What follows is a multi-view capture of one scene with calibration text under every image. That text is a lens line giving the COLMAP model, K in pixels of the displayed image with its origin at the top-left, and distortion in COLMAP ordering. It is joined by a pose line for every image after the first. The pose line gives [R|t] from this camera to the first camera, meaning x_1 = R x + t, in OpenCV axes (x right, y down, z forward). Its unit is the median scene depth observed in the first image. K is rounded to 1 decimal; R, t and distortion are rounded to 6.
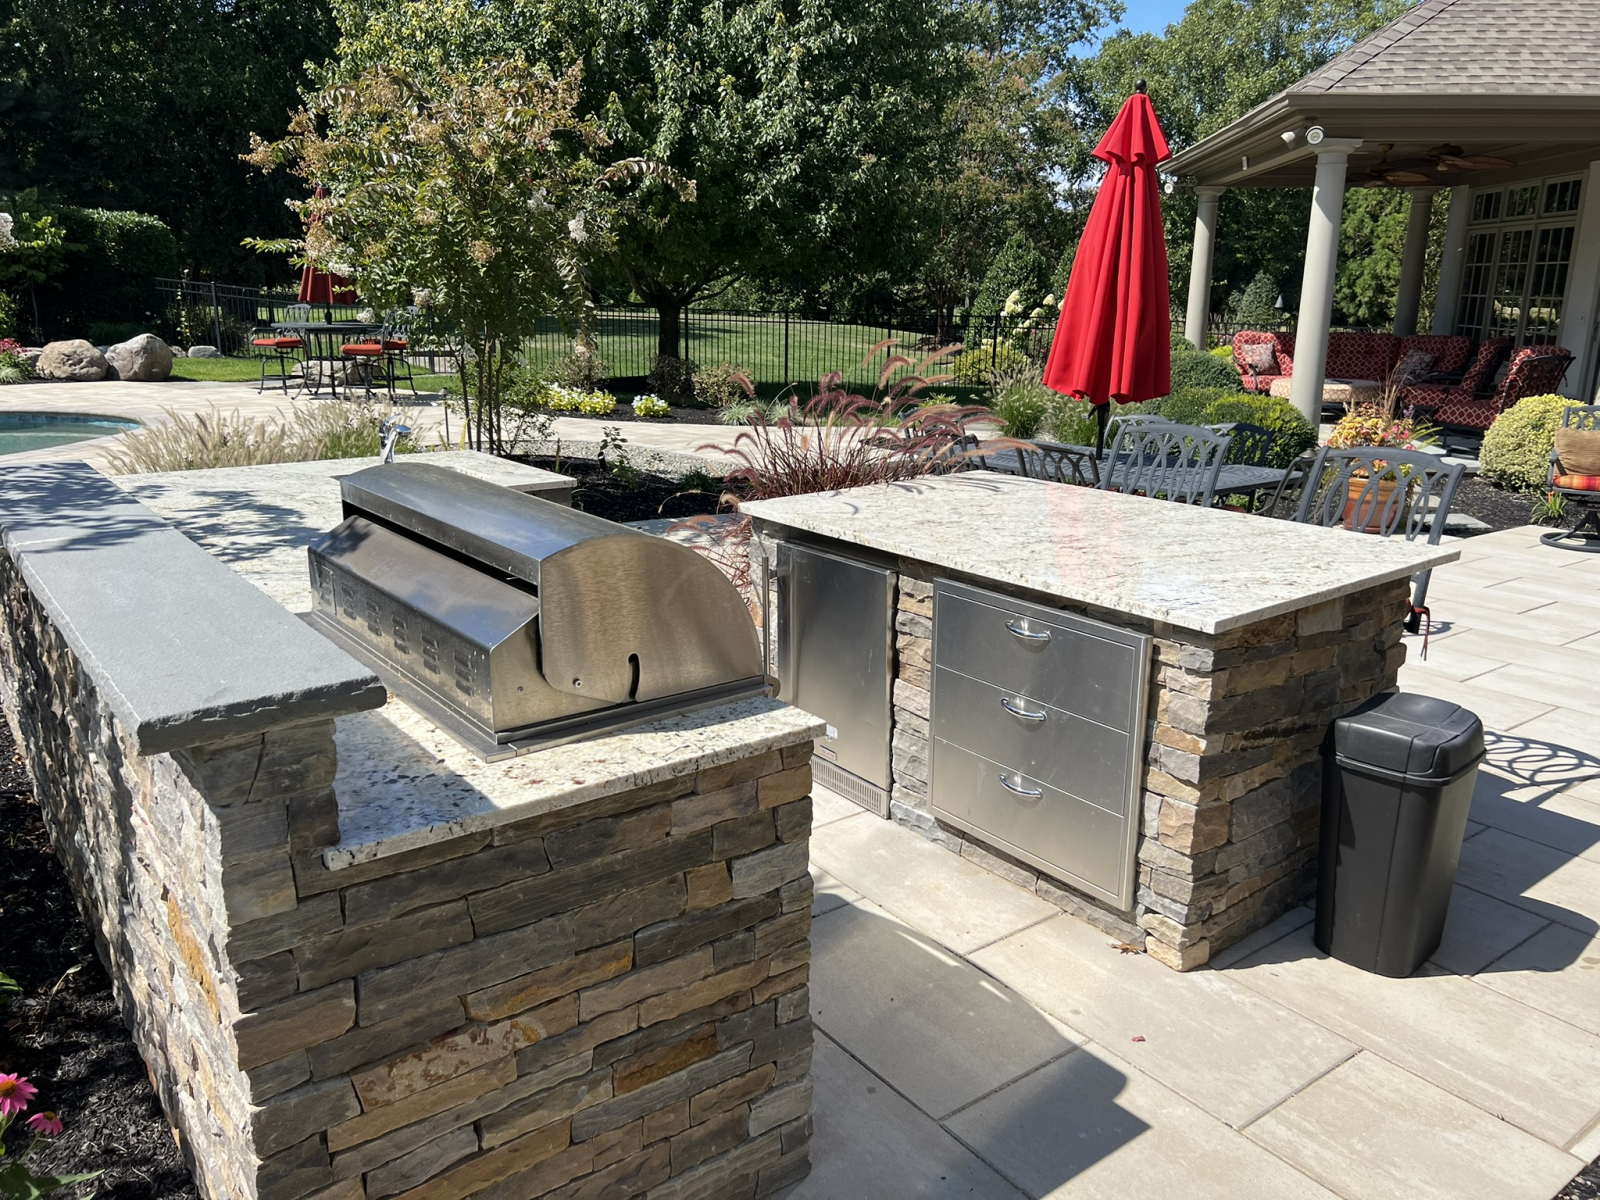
lens RADIAL K [[1207.7, 0, 791.0], [0, 1207.7, 597.8], [0, 0, 1]] dist [0.064314, -0.072421]
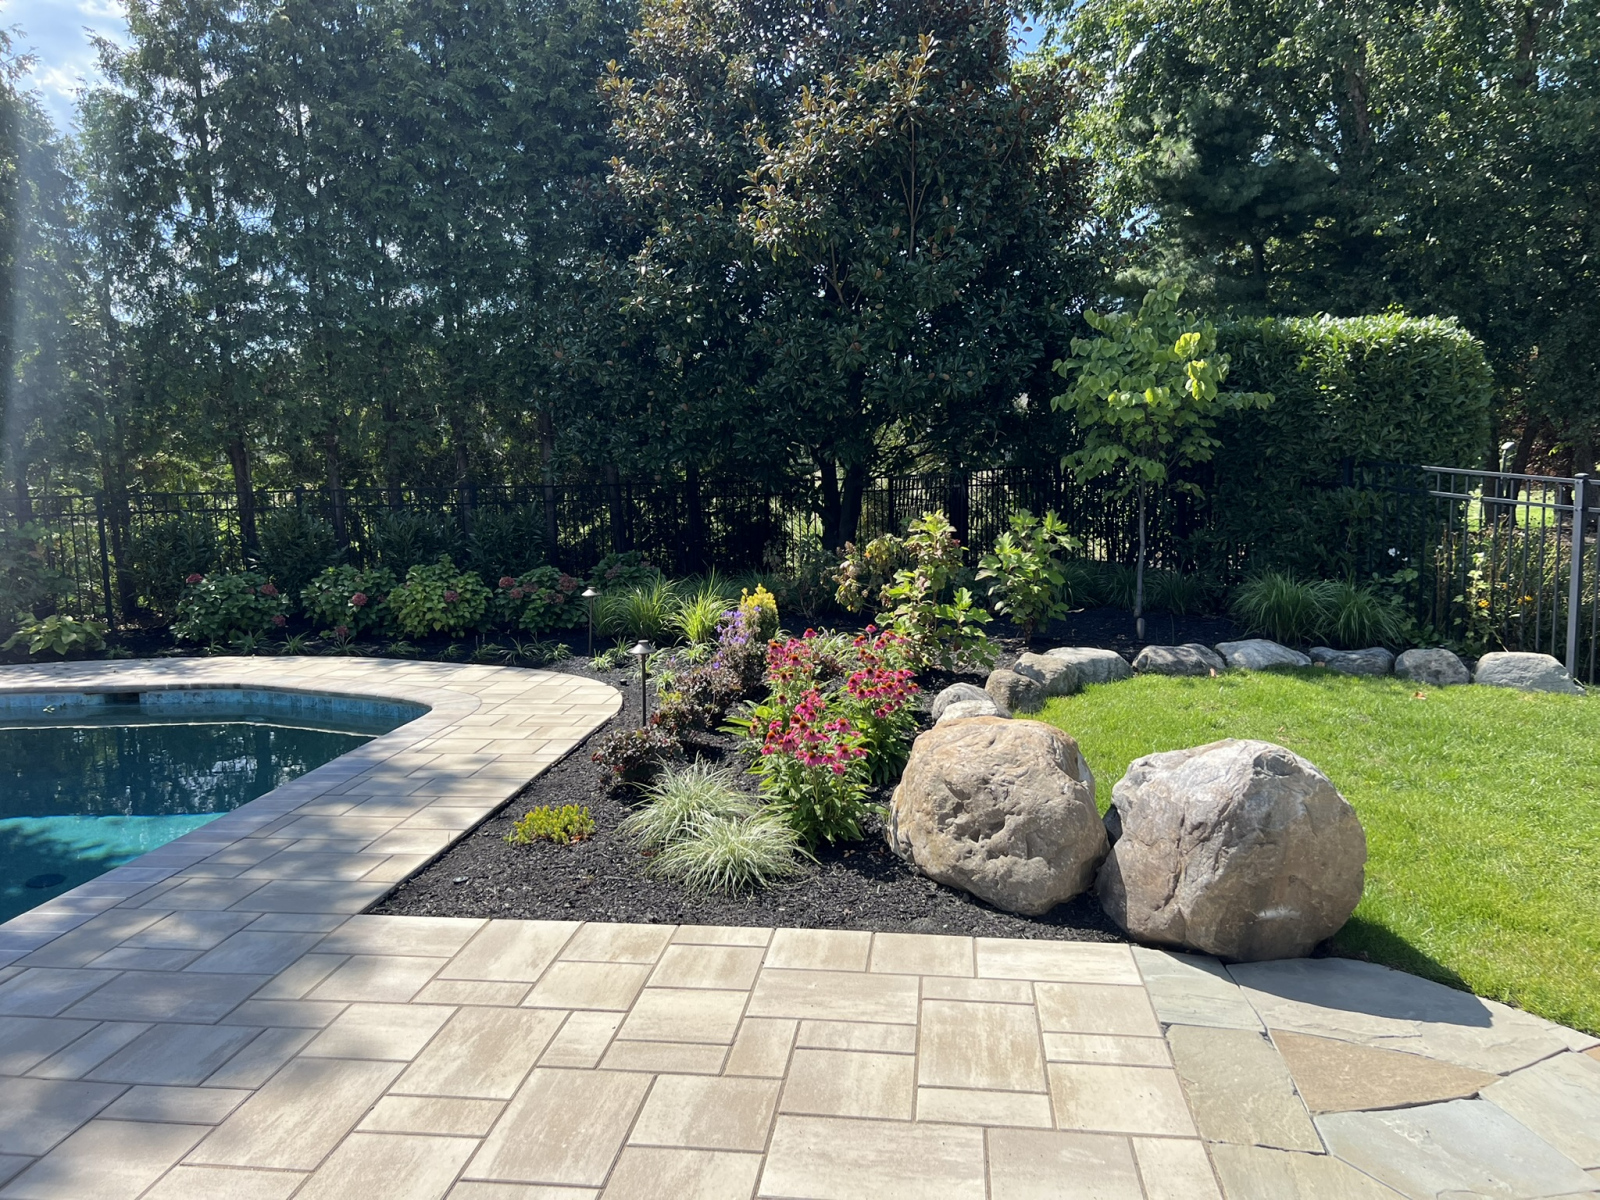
lens RADIAL K [[1207.7, 0, 794.2], [0, 1207.7, 591.6], [0, 0, 1]] dist [0.064314, -0.072421]
pose [[0.562879, 0.066232, -0.823882, -0.314378], [-0.181262, 0.982411, -0.044863, -0.171622], [0.806419, 0.174590, 0.564983, 0.637928]]
